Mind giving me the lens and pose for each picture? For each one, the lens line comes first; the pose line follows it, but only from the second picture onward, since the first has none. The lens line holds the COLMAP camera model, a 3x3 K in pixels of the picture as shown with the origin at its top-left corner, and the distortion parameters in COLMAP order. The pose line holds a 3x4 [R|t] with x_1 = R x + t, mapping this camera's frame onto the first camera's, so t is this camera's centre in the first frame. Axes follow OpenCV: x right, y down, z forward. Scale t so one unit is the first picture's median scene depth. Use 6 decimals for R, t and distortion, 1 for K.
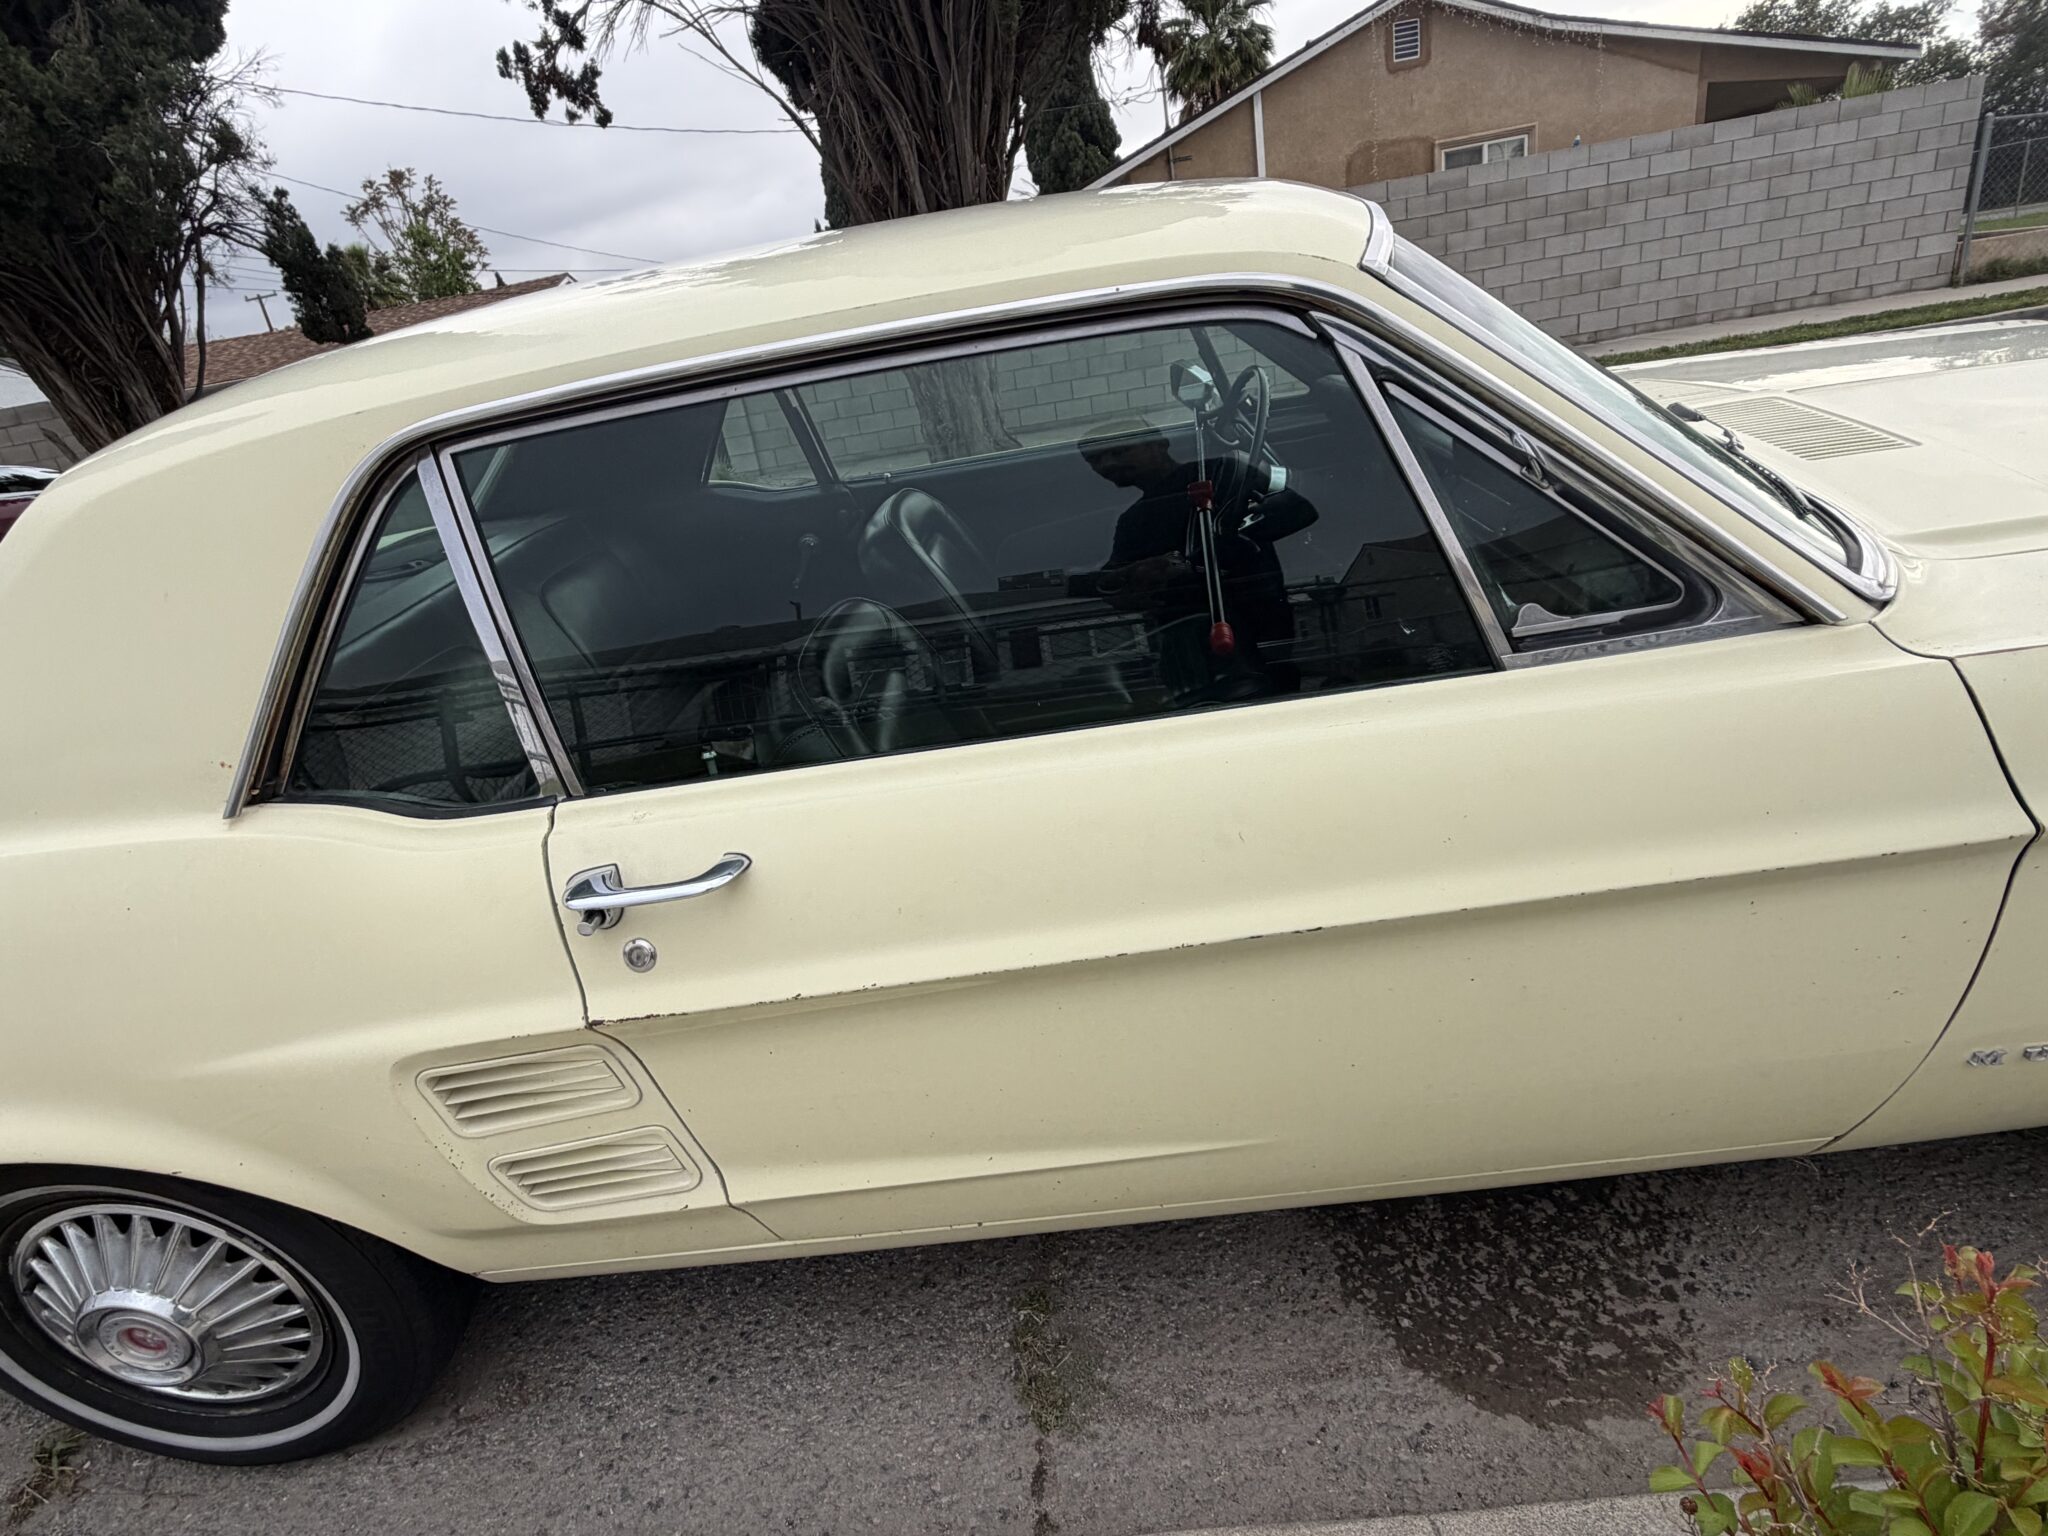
lens RADIAL K [[1055.0, 0, 1024.0], [0, 1055.0, 768.0], [0, 0, 1]] dist [0.002860, -0.001764]
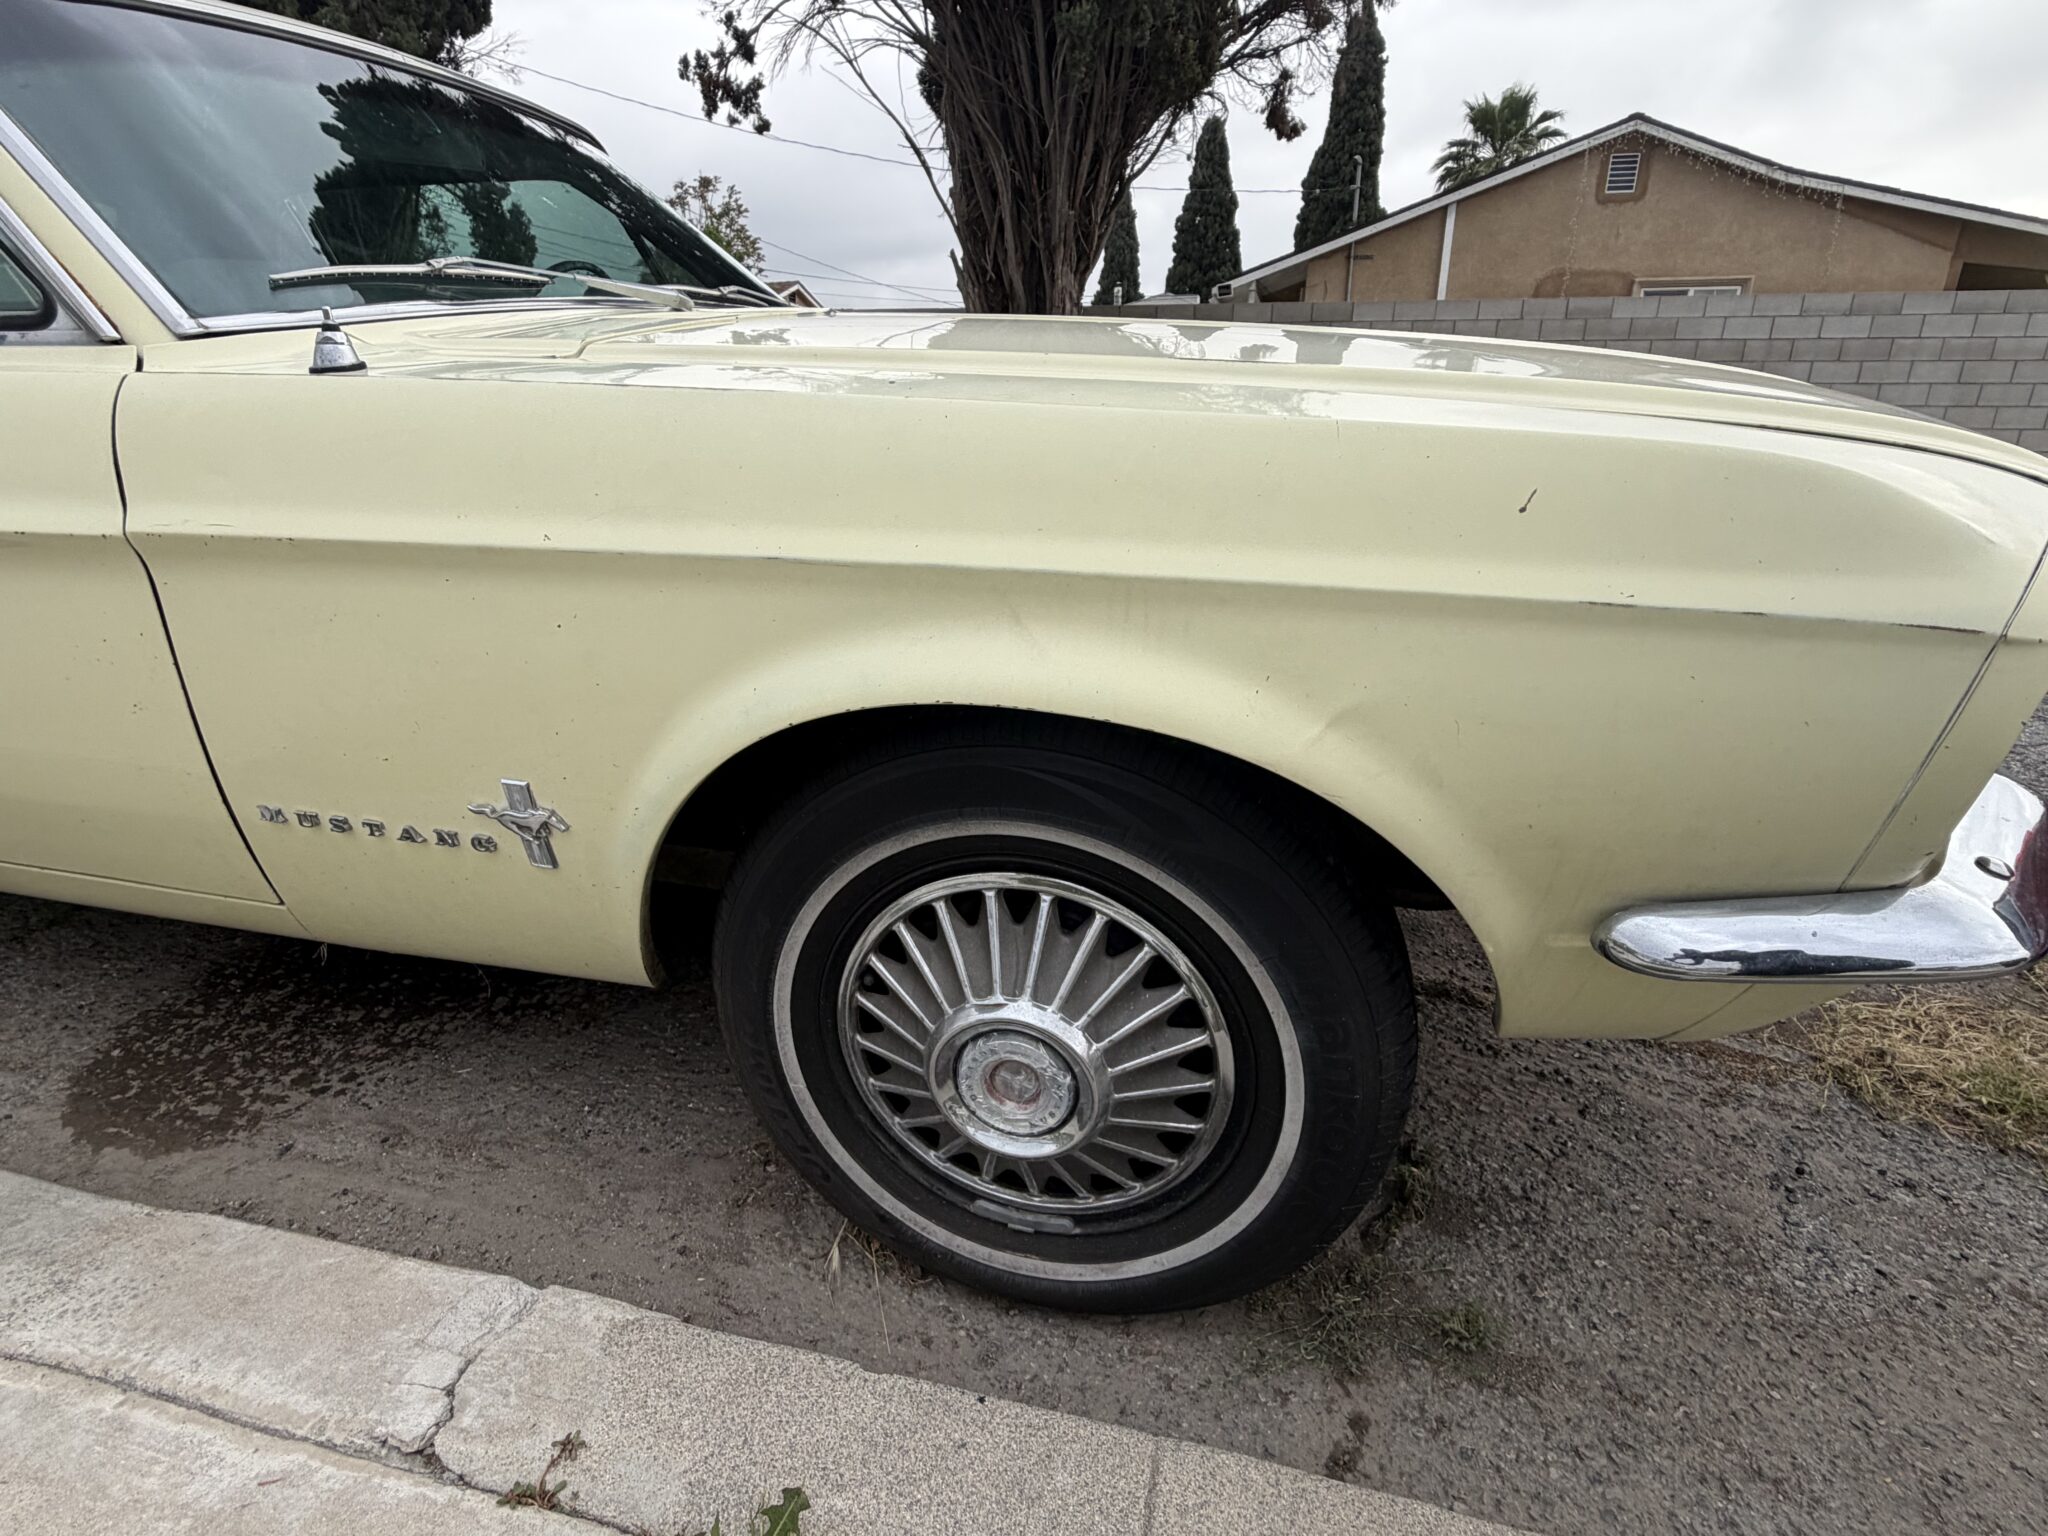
lens RADIAL K [[1055.0, 0, 1024.0], [0, 1055.0, 768.0], [0, 0, 1]] dist [0.002860, -0.001764]
pose [[0.958462, 0.229318, -0.169601, 0.127838], [-0.239066, 0.970212, -0.039201, 0.006807], [0.155559, 0.078119, 0.984733, 0.007130]]
